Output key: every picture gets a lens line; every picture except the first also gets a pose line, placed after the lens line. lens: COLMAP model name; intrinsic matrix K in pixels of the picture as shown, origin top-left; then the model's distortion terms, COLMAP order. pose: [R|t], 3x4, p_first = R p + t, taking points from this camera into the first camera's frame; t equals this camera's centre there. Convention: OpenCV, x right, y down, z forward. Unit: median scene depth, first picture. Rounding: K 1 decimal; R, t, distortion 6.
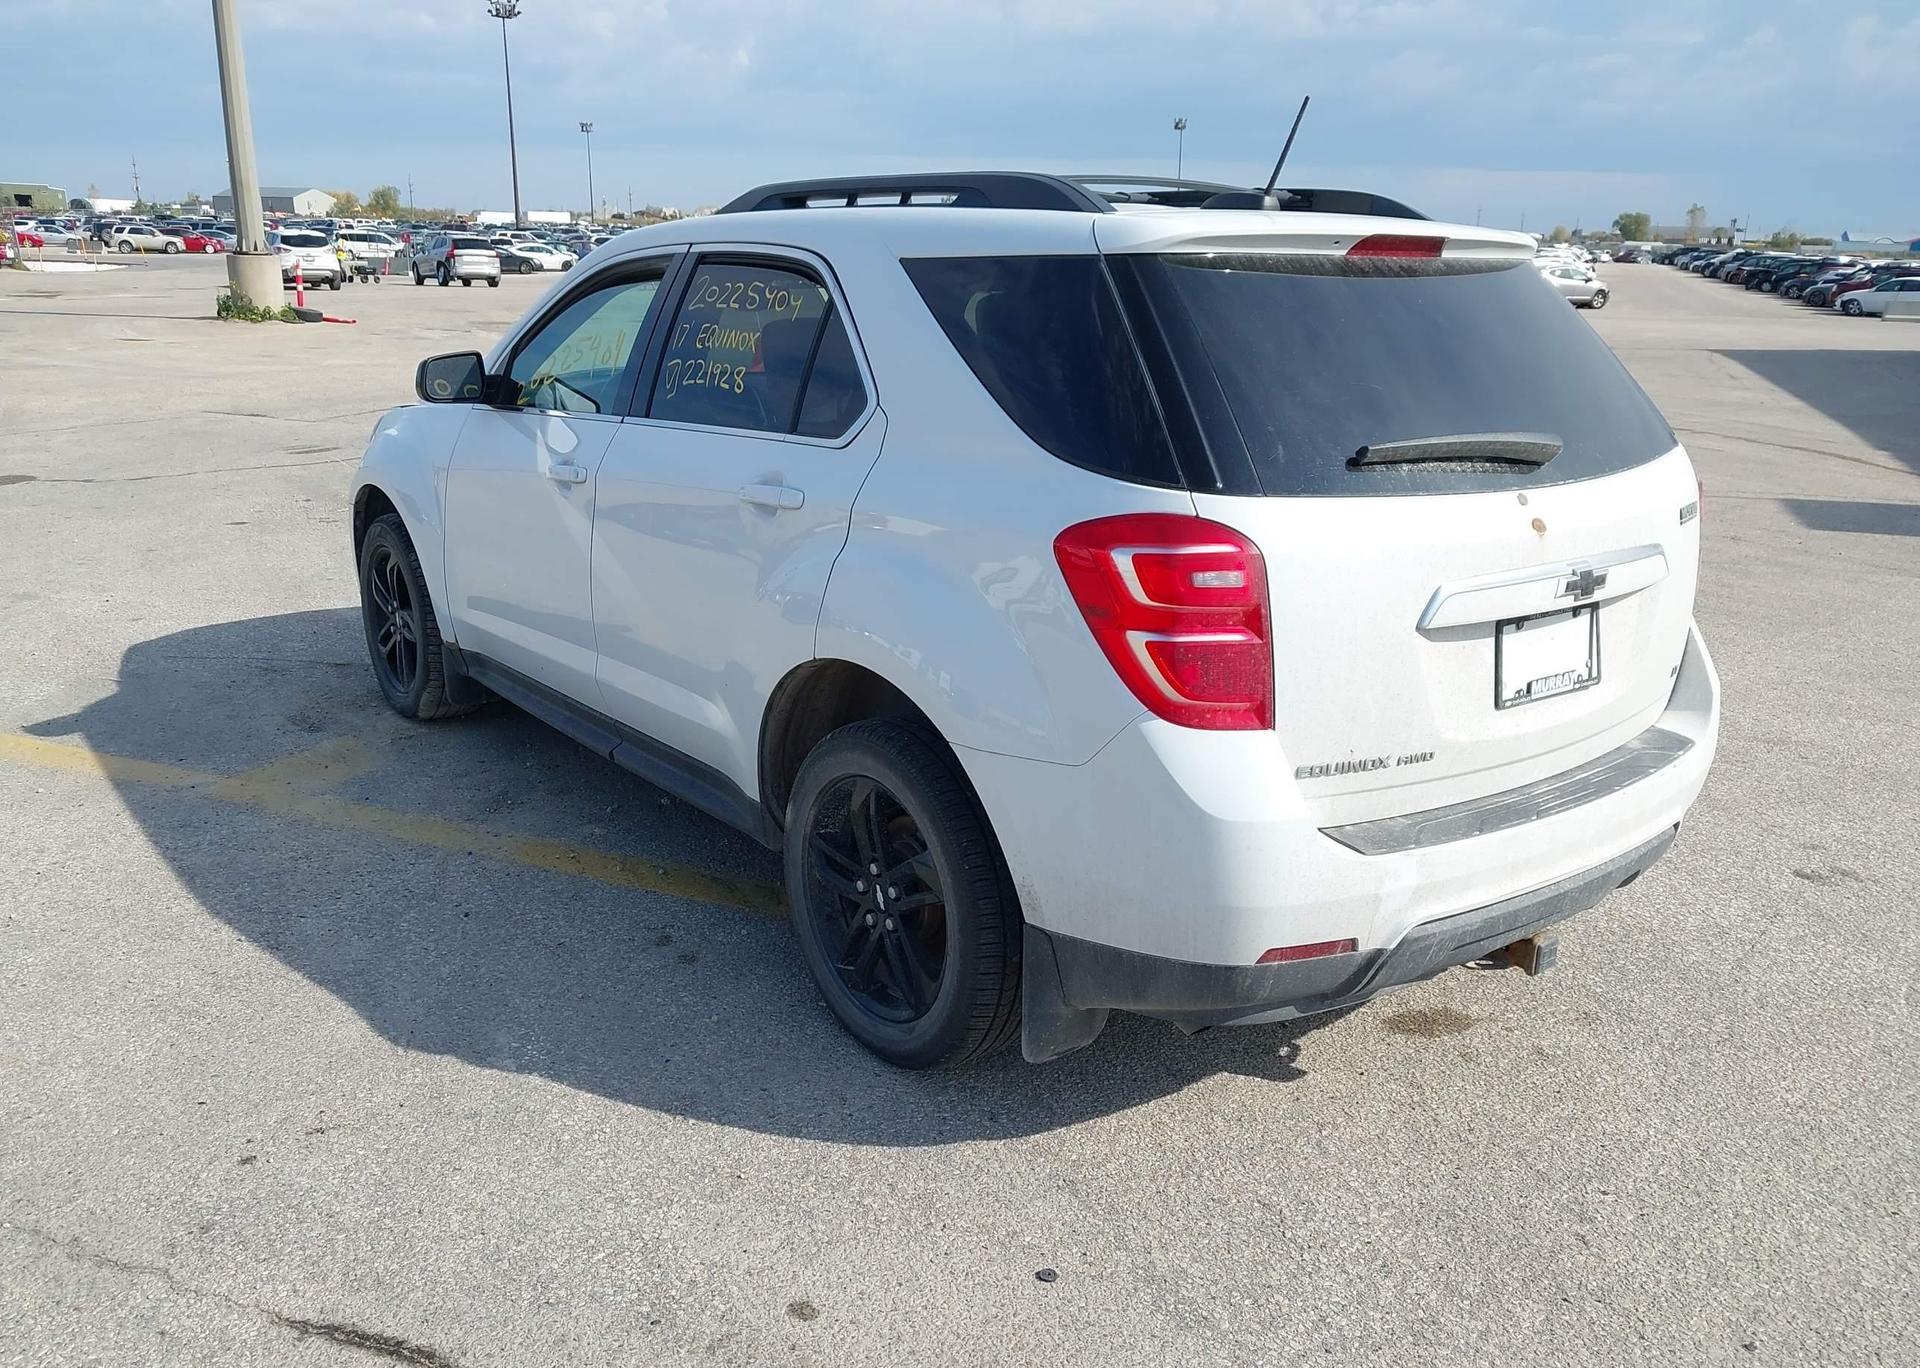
lens RADIAL K [[1533.1, 0, 958.0], [0, 1533.1, 721.1], [0, 0, 1]] dist [0.010968, -0.013059]
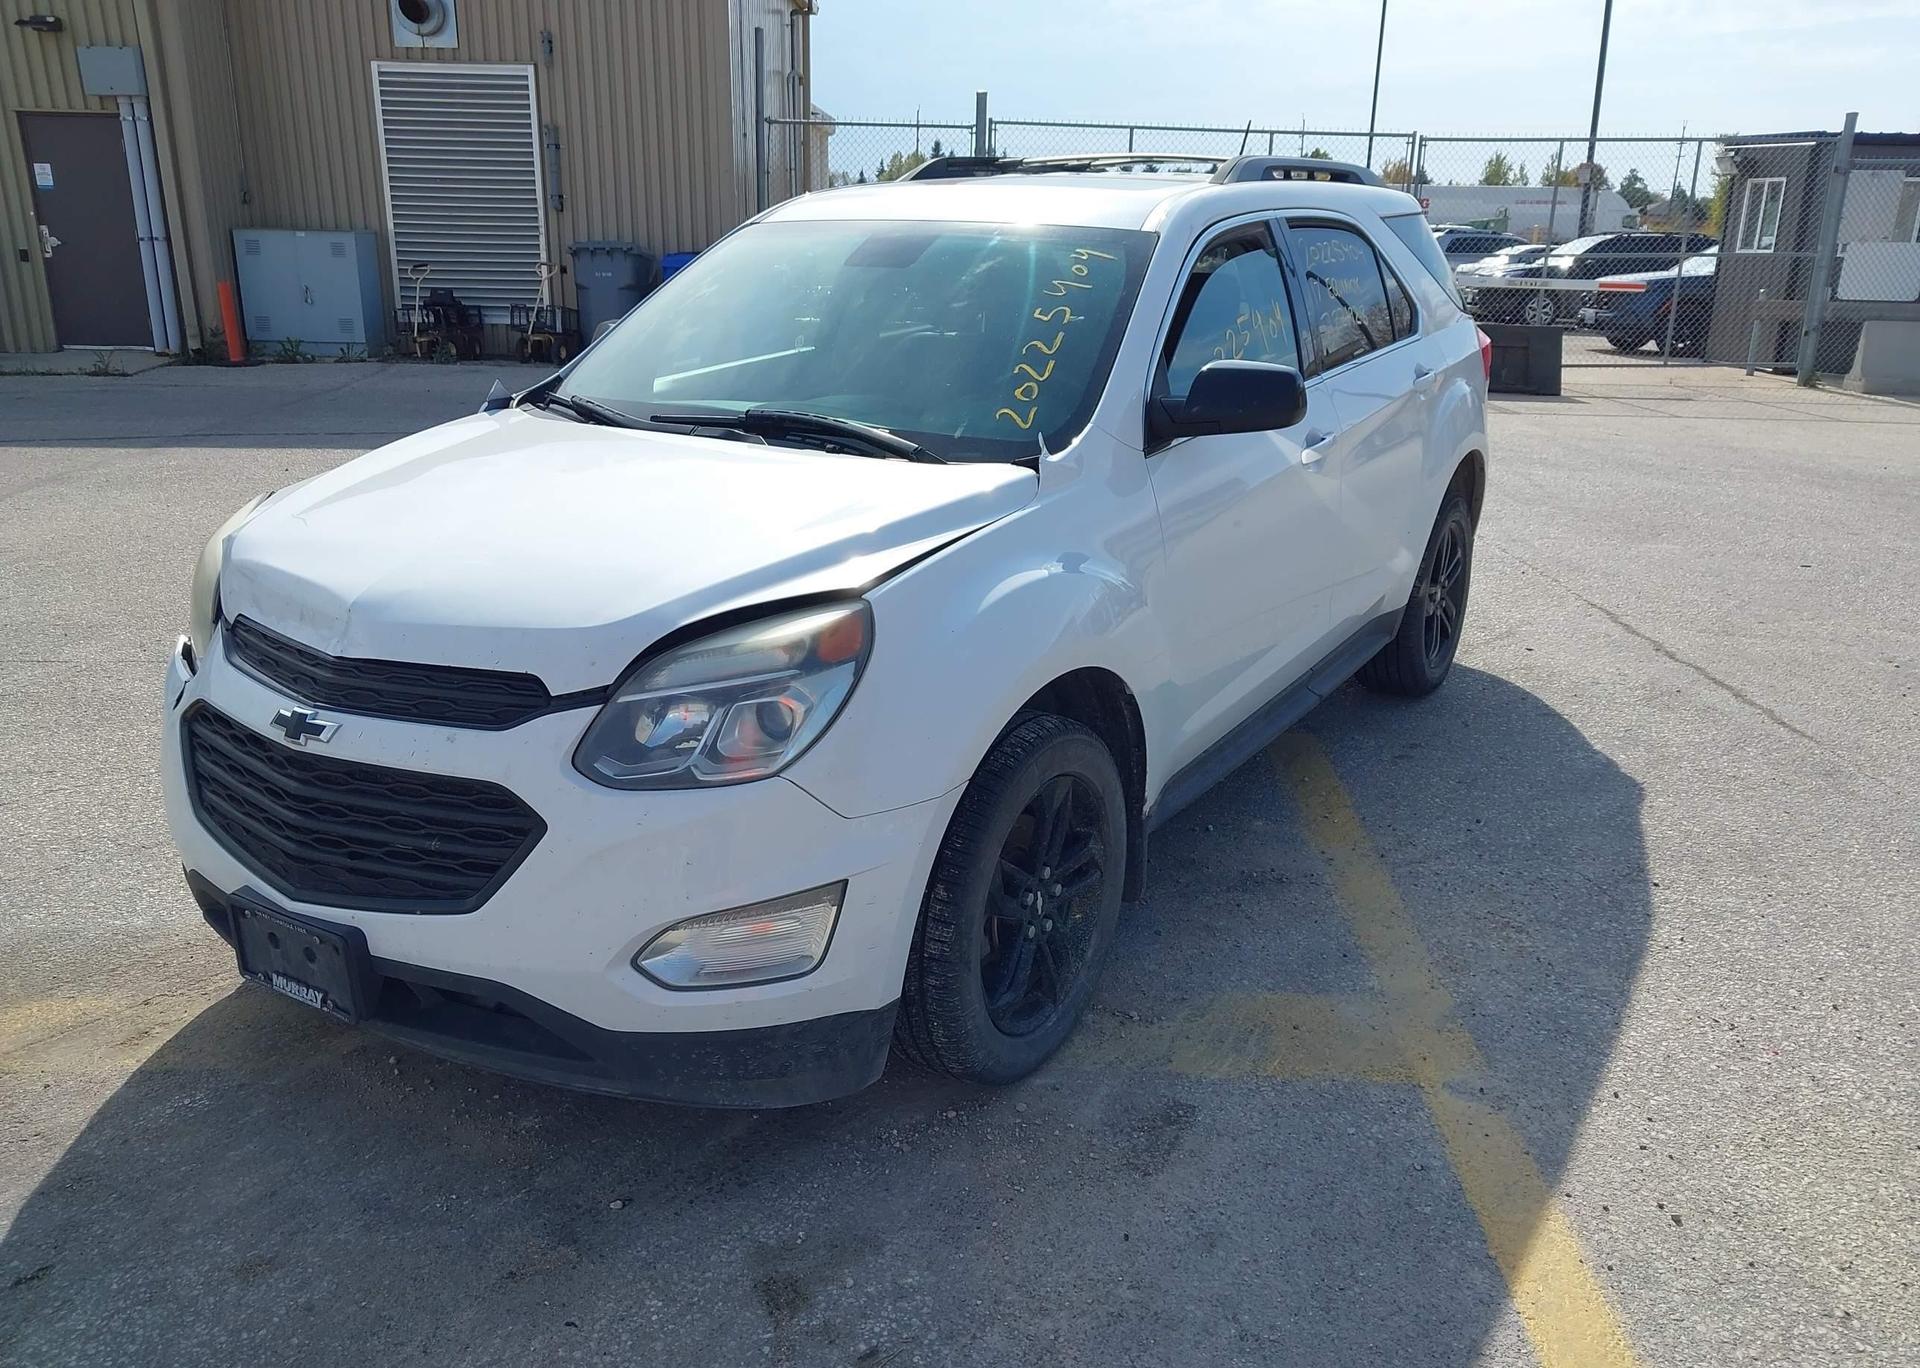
lens RADIAL K [[1533.1, 0, 953.7], [0, 1533.1, 691.4], [0, 0, 1]] dist [0.010968, -0.013059]
pose [[-0.362192, -0.303014, 0.881476, -1.262323], [0.258762, 0.875826, 0.407395, -0.564017], [-0.895466, 0.375648, -0.238809, 1.746678]]
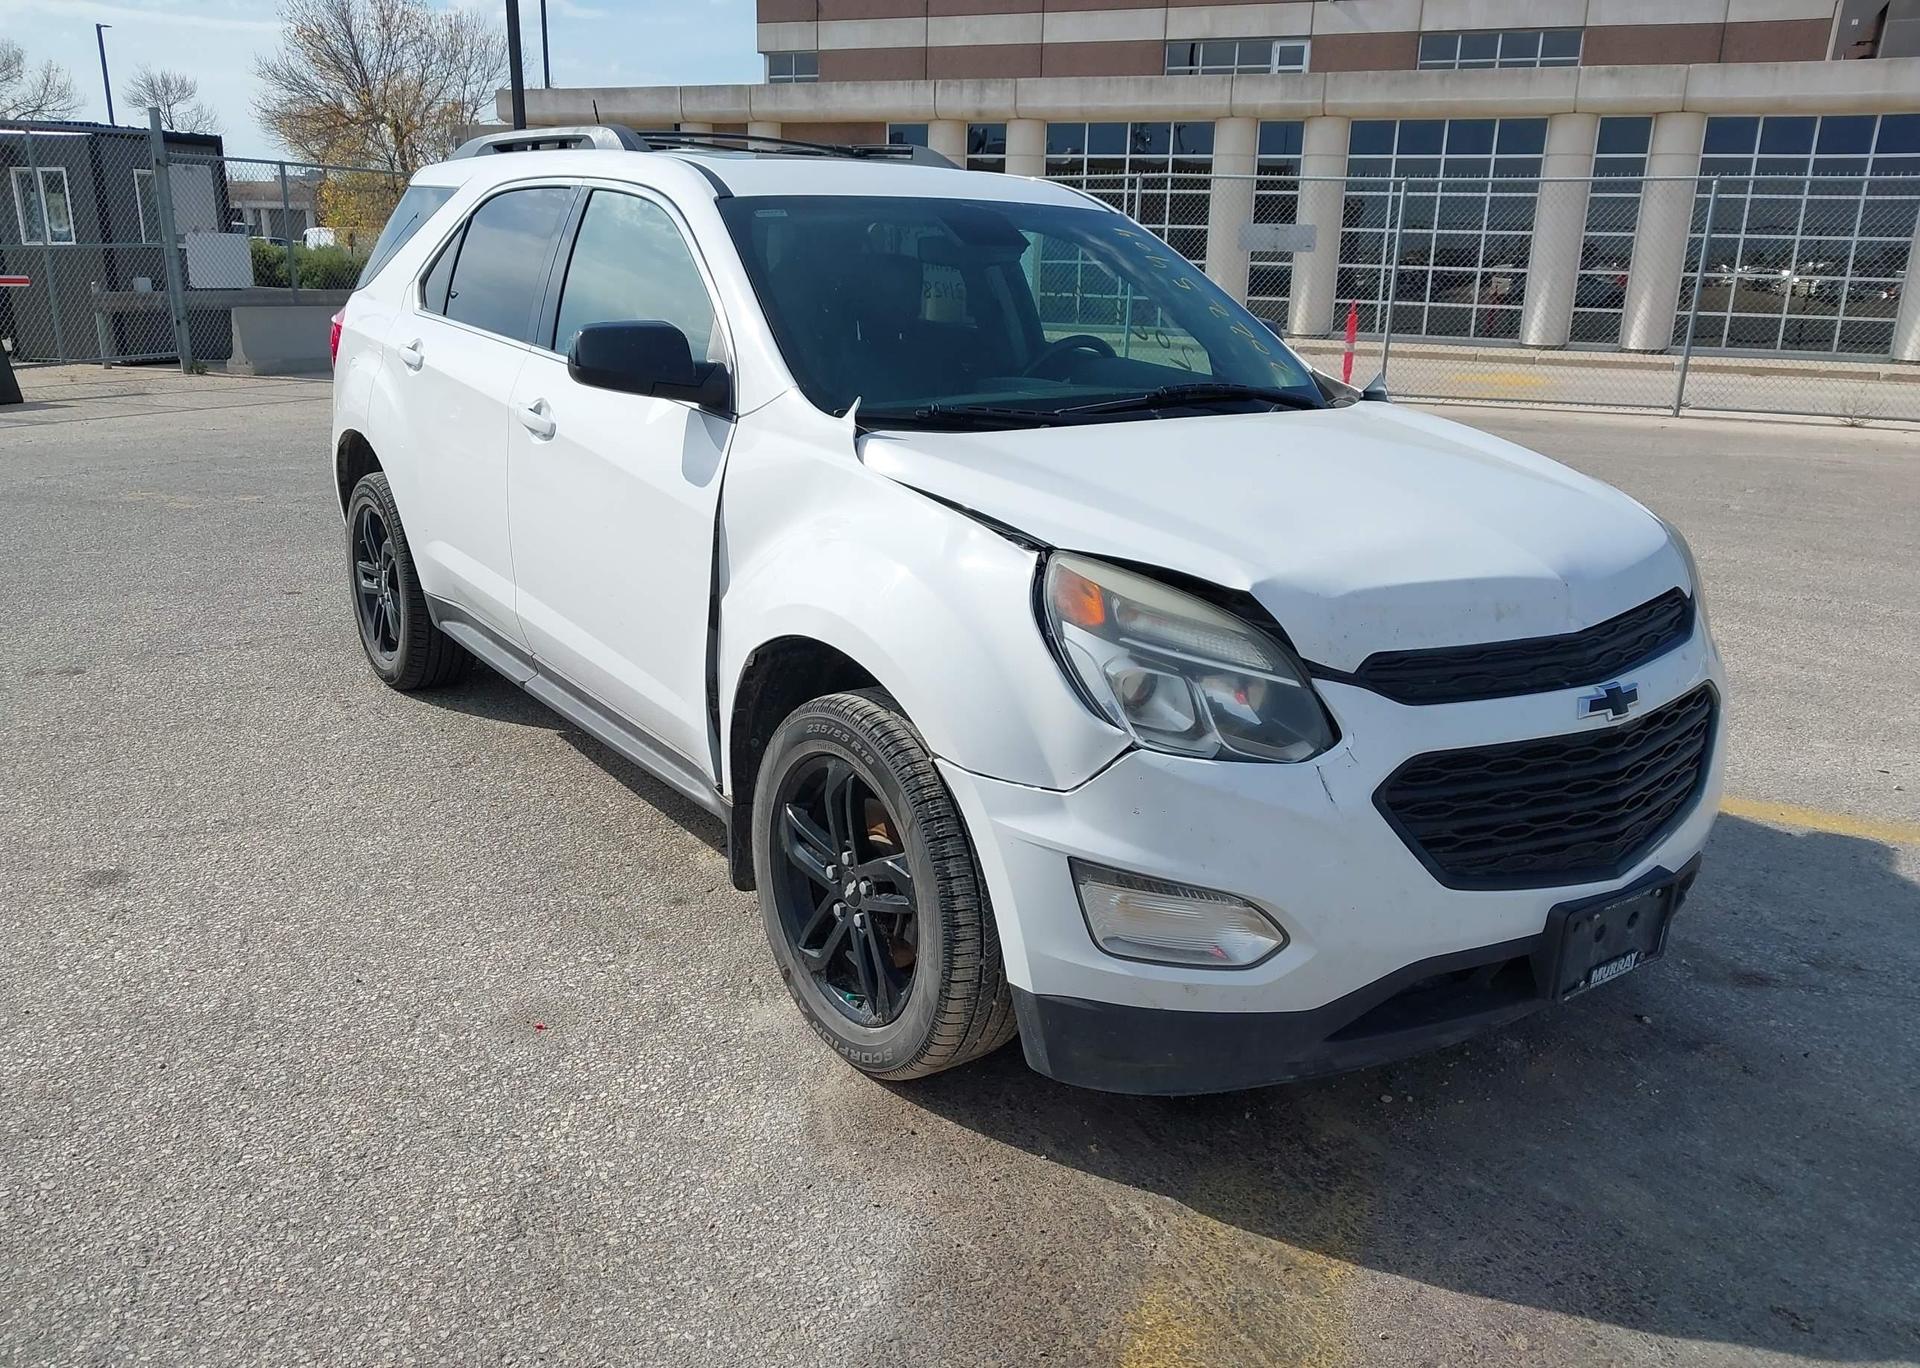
lens RADIAL K [[1533.1, 0, 949.4], [0, 1533.1, 687.0], [0, 0, 1]] dist [0.010968, -0.013059]
pose [[-0.998757, -0.047089, 0.016350, -0.212111], [-0.030182, 0.832331, 0.553457, -0.731360], [-0.039671, 0.552275, -0.832717, 2.470290]]
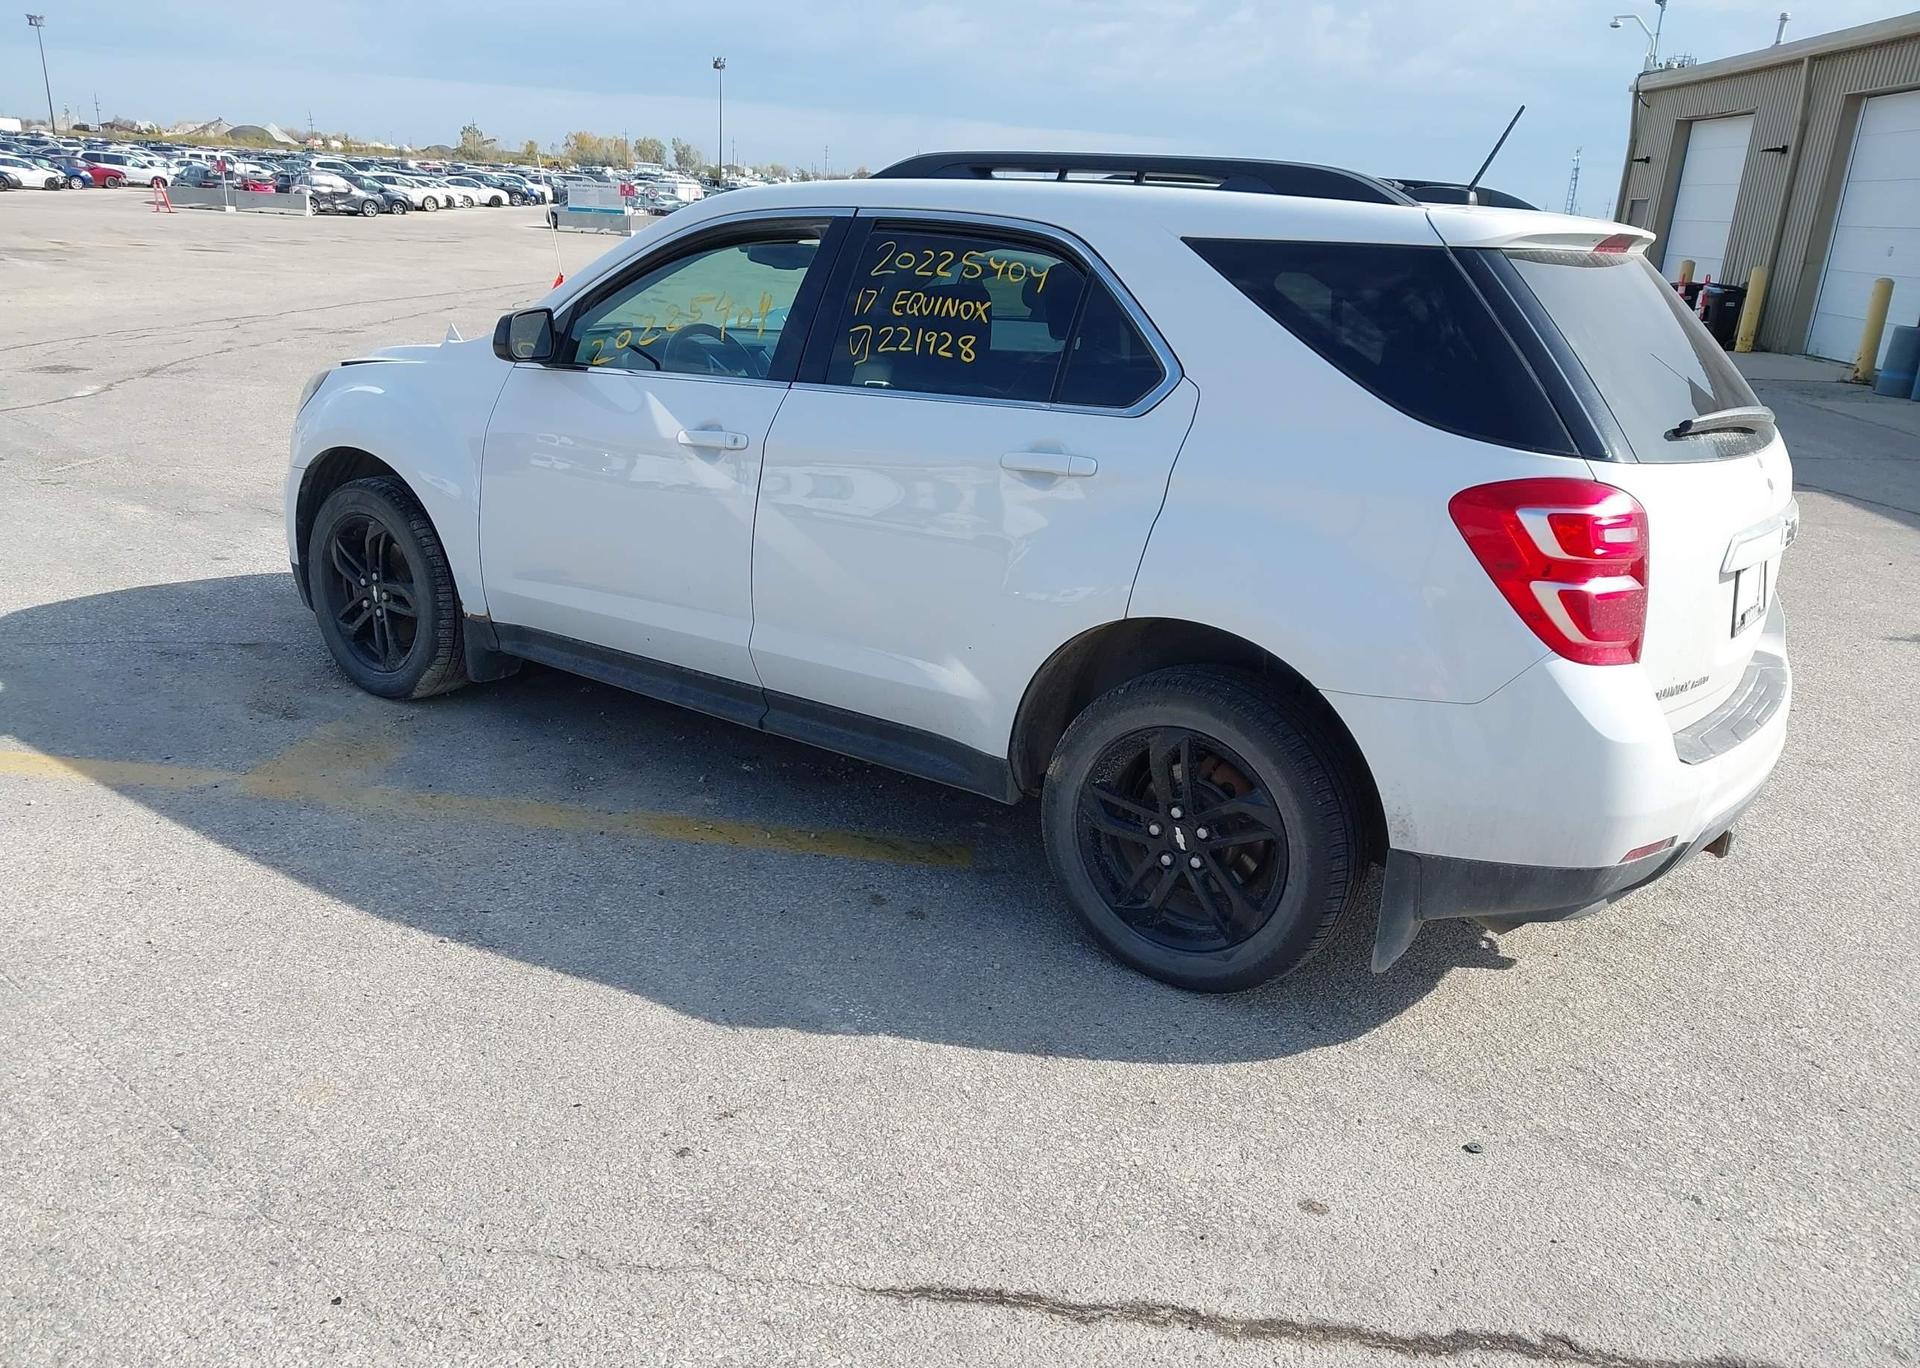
lens RADIAL K [[1533.1, 0, 966.6], [0, 1533.1, 712.8], [0, 0, 1]] dist [0.010968, -0.013059]
pose [[0.957011, -0.055800, 0.284635, -0.450557], [0.047458, 0.998220, 0.036126, -0.016496], [-0.286144, -0.021065, 0.957955, 0.014548]]
